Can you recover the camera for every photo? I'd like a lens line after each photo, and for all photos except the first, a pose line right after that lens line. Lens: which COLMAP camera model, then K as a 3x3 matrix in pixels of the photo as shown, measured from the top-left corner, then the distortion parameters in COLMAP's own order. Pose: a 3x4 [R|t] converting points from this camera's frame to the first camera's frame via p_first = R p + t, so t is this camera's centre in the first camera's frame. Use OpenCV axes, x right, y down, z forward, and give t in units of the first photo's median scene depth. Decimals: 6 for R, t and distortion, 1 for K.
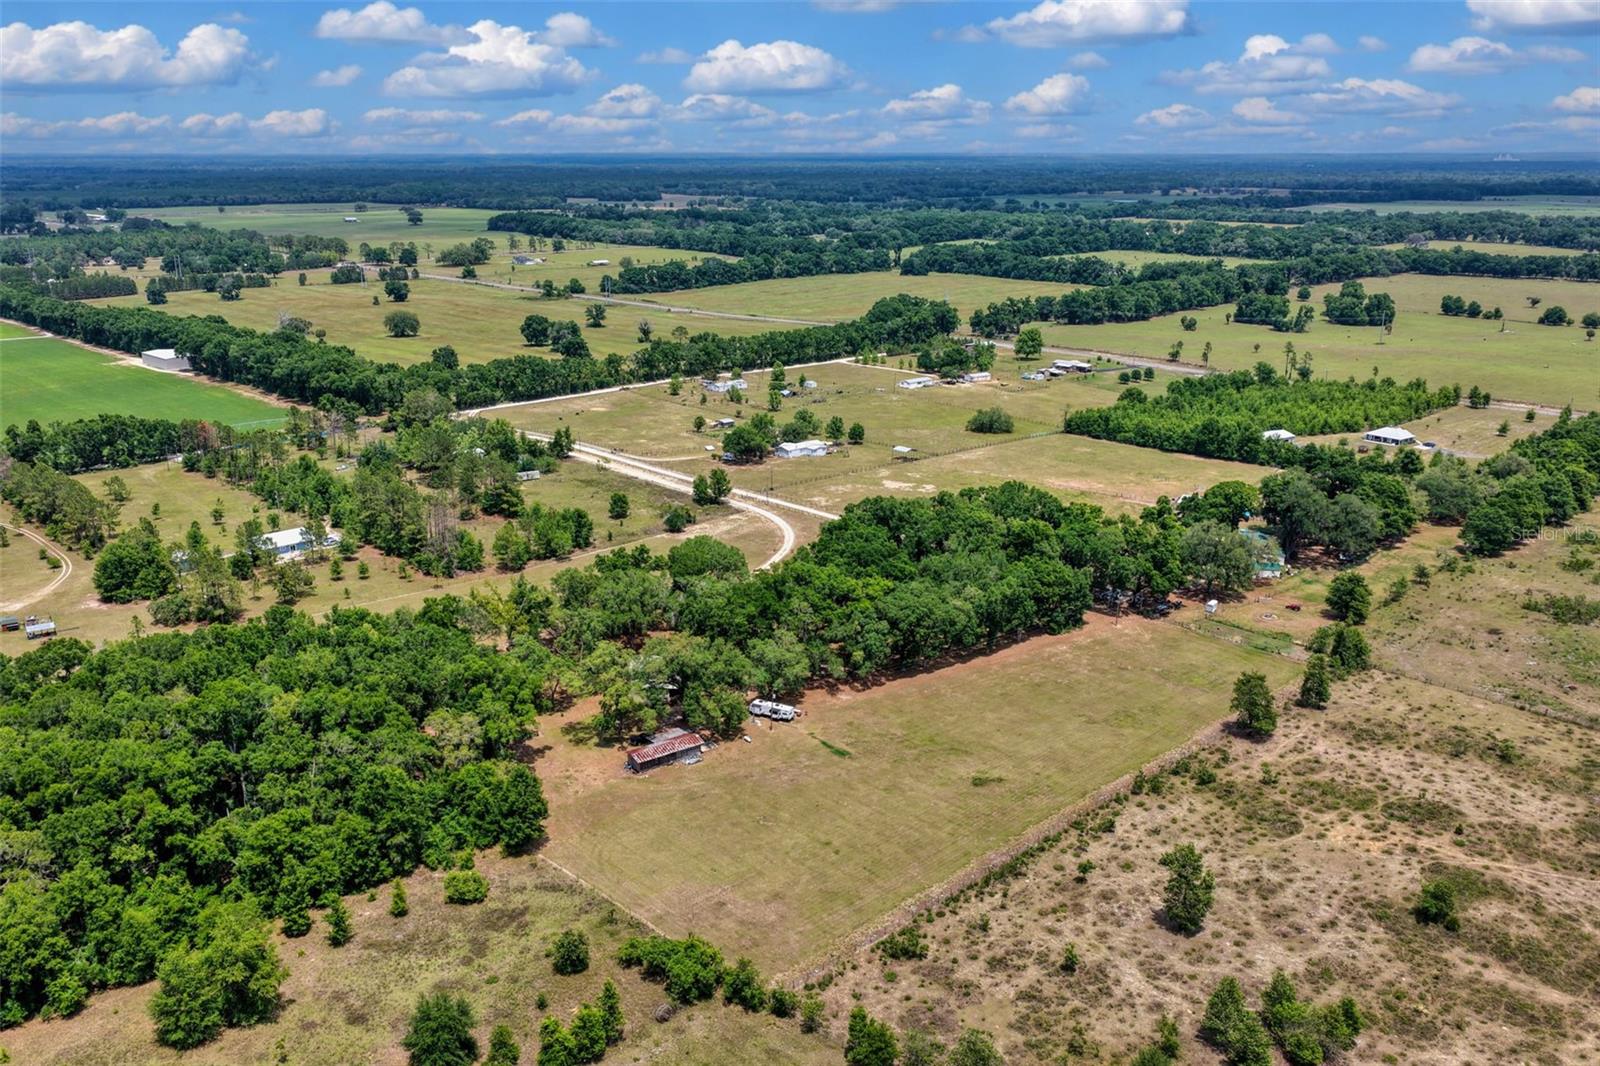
lens RADIAL K [[1323.7, 0, 795.3], [0, 1323.7, 566.7], [0, 0, 1]] dist [0.000427, 0.011153]
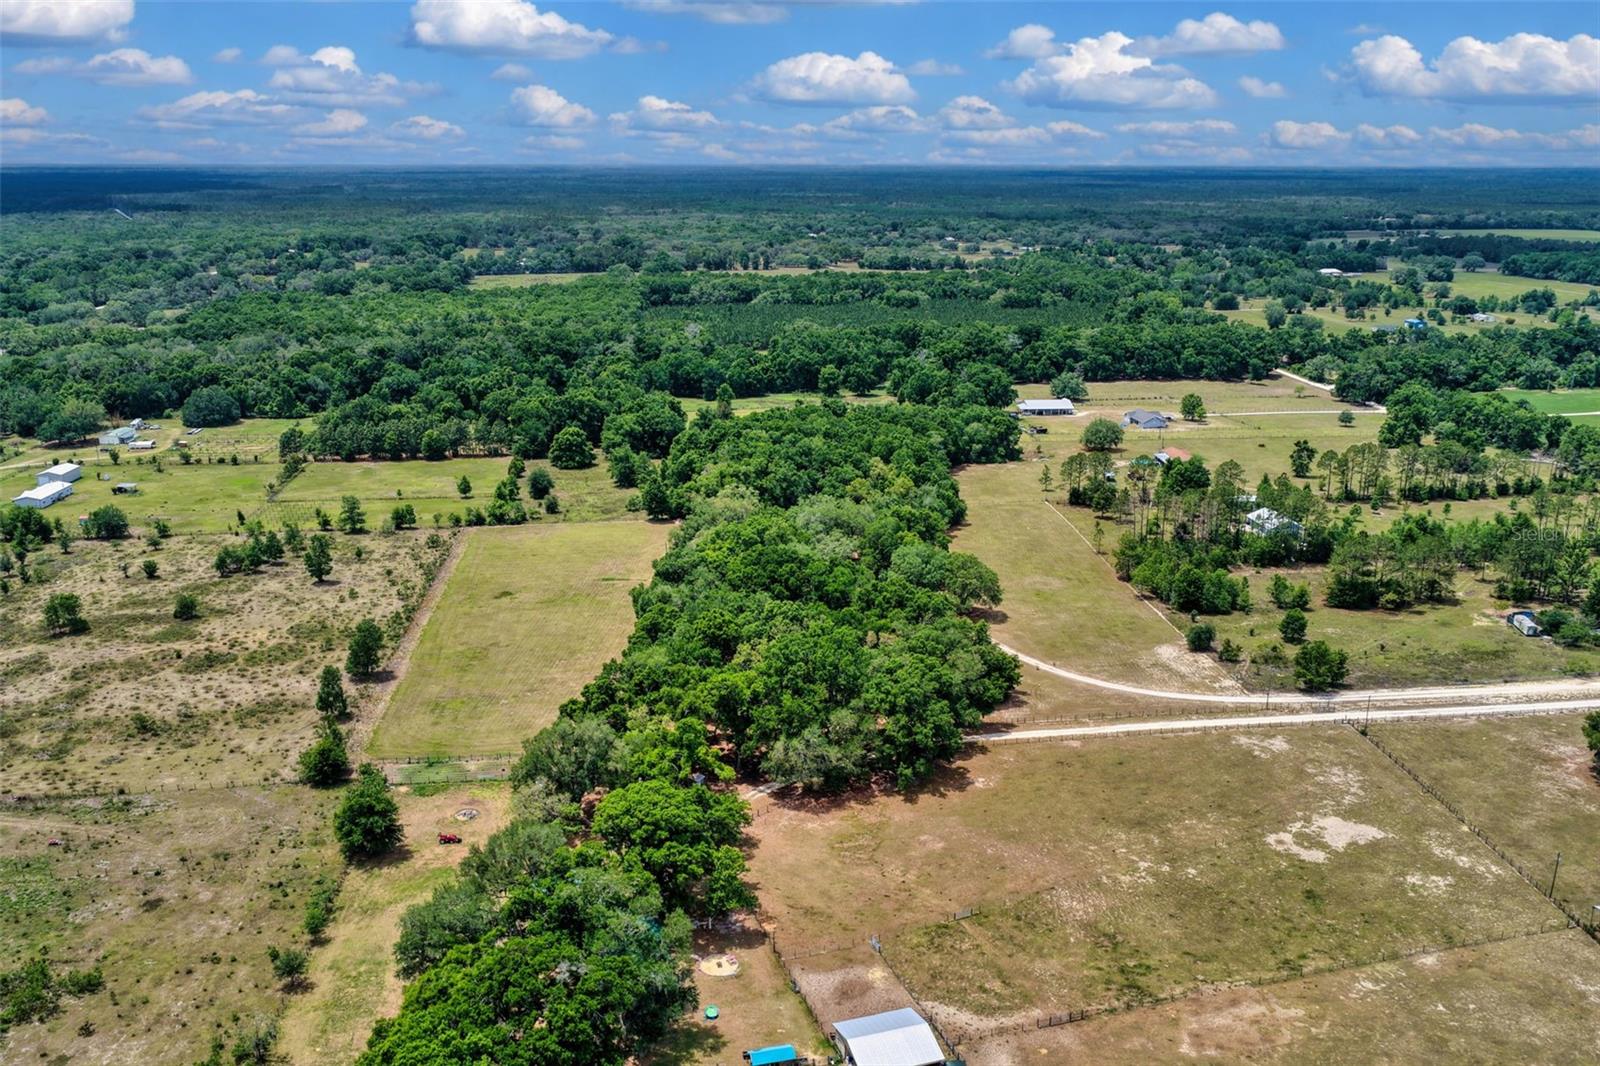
lens RADIAL K [[1352.9, 0, 791.3], [0, 1352.9, 469.5], [0, 0, 1]] dist [0.001617, 0.003737]
pose [[-0.624379, 0.175120, -0.761238, 0.521258], [-0.237175, 0.886033, 0.398363, -0.307923], [0.744244, 0.429276, -0.511687, 0.965265]]
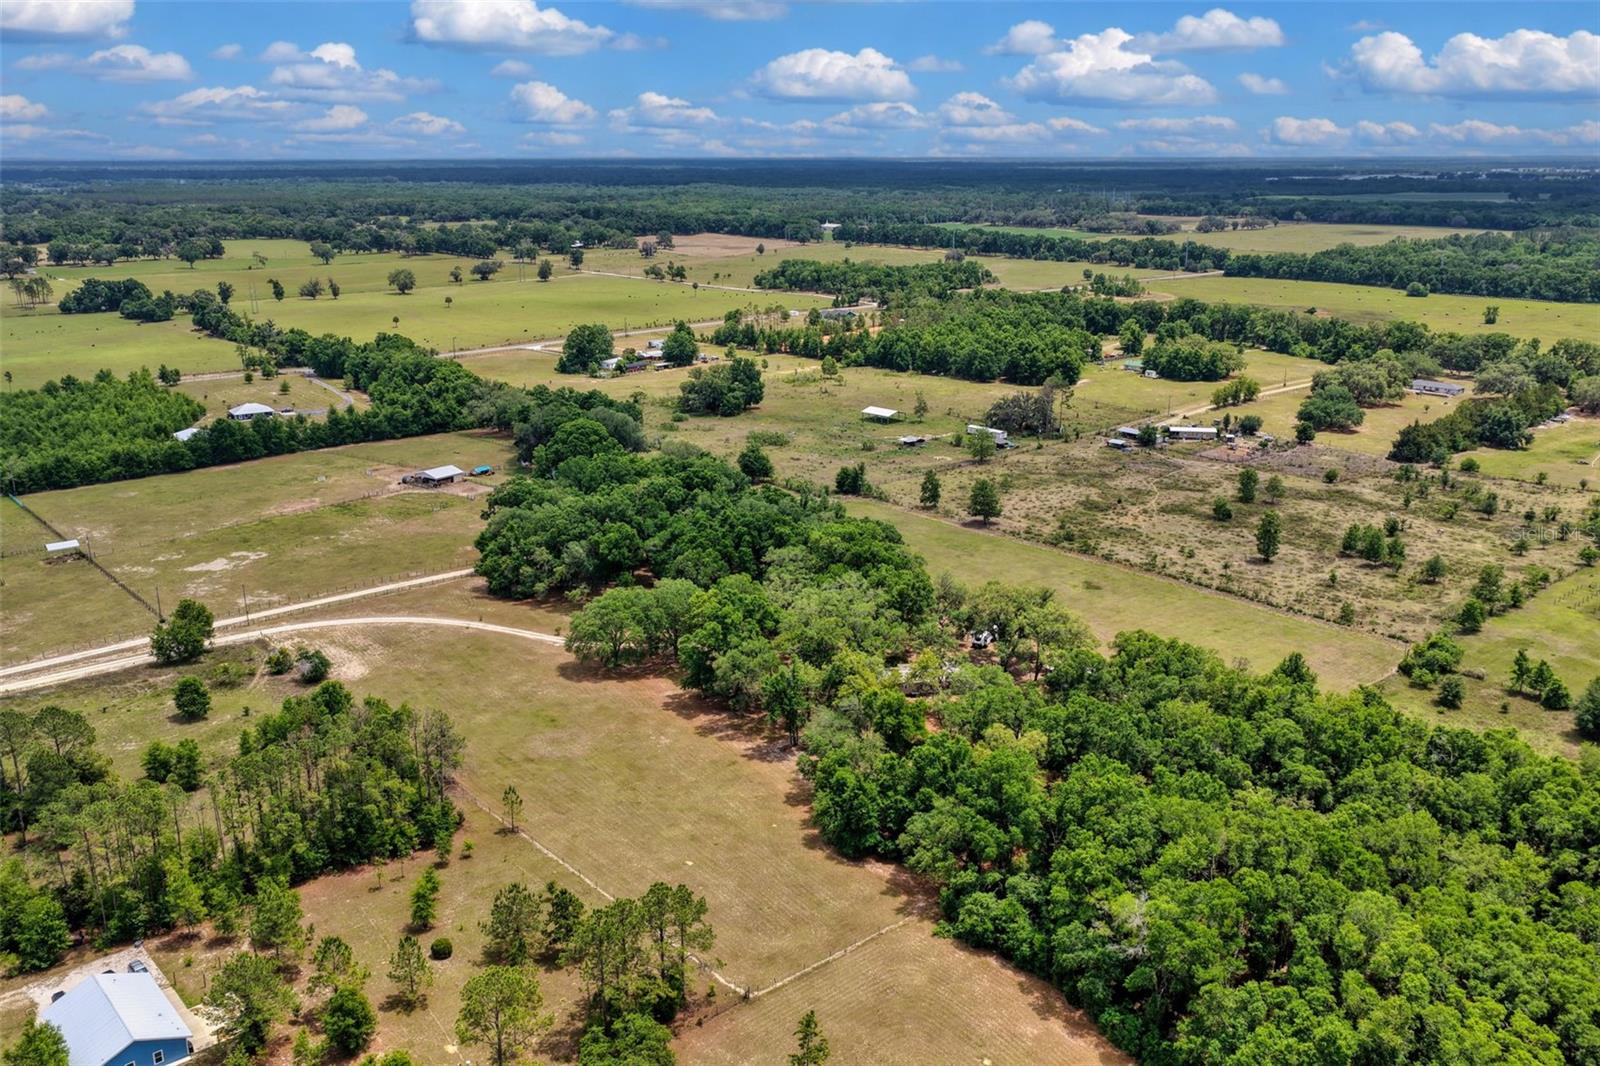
lens RADIAL K [[1336.9, 0, 800.0], [0, 1336.9, 533.0], [0, 0, 1]] dist [-0.017330, 0.042421]
pose [[0.043917, -0.273970, 0.960735, -0.560226], [0.303138, 0.919978, 0.248491, -0.150102], [-0.951934, 0.280323, 0.123454, 0.551545]]
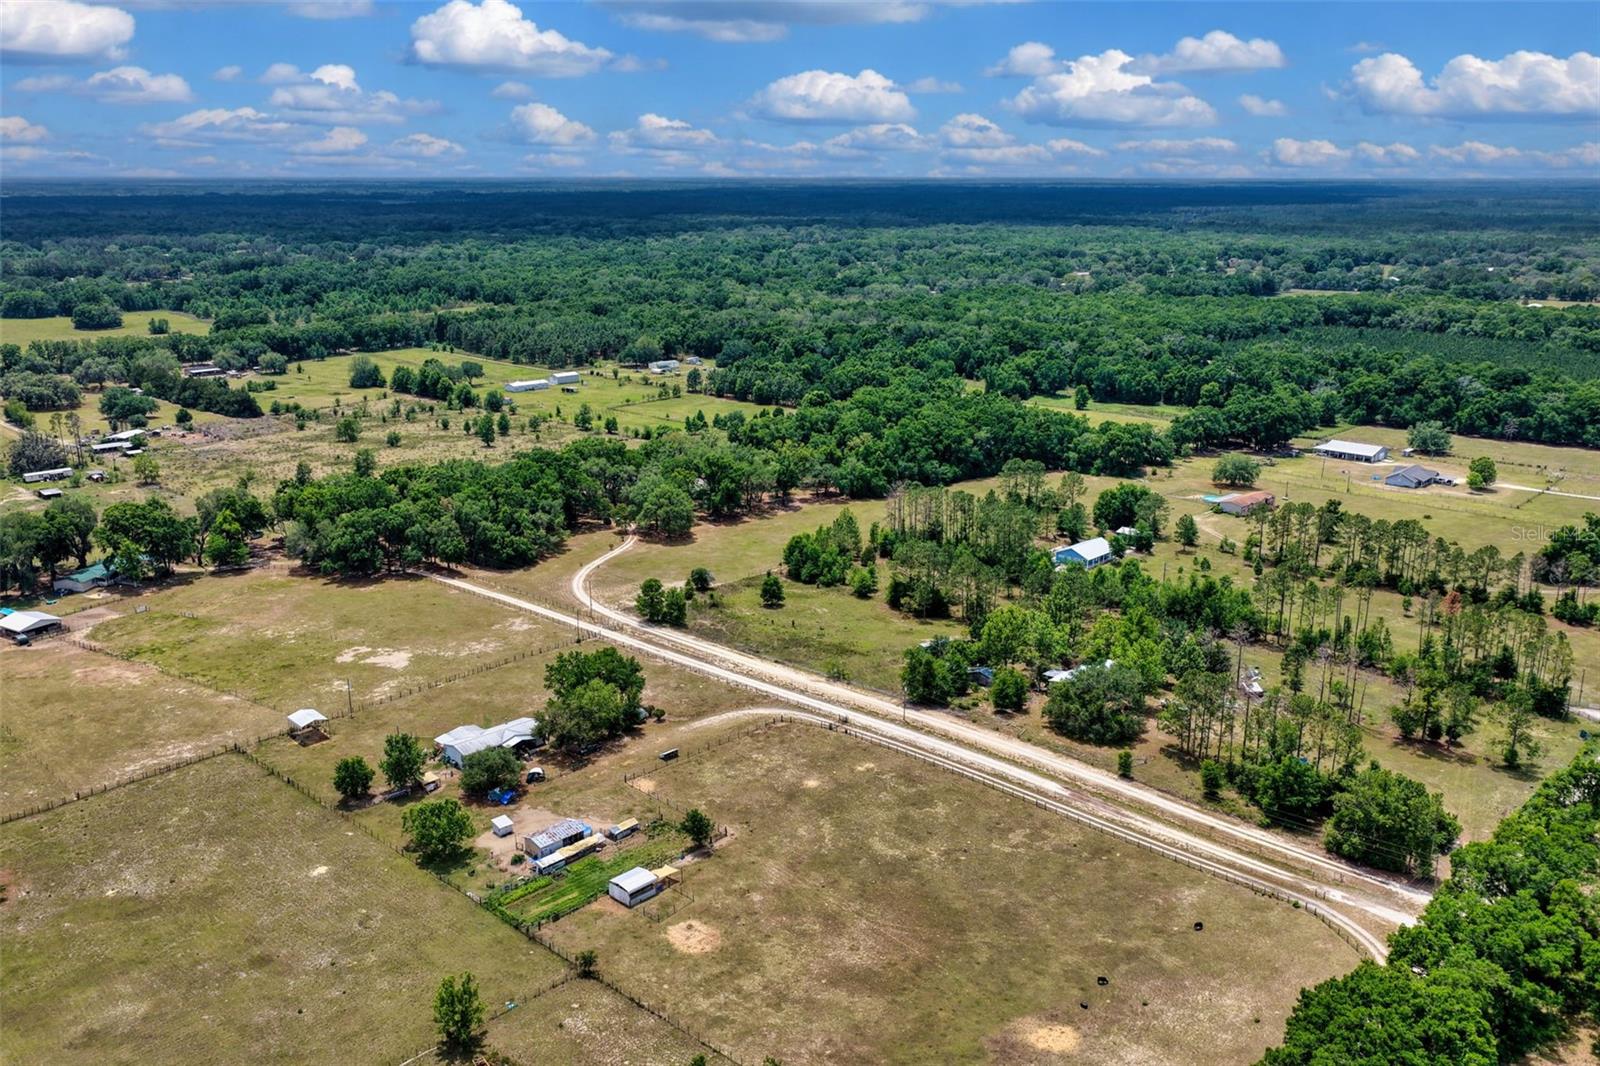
lens RADIAL K [[1352.9, 0, 791.3], [0, 1352.9, 469.5], [0, 0, 1]] dist [0.001617, 0.003737]
pose [[-0.999156, 0.008495, -0.040184, -0.094189], [-0.012771, 0.865620, 0.500539, -0.458172], [0.039036, 0.500630, -0.864781, 1.438322]]
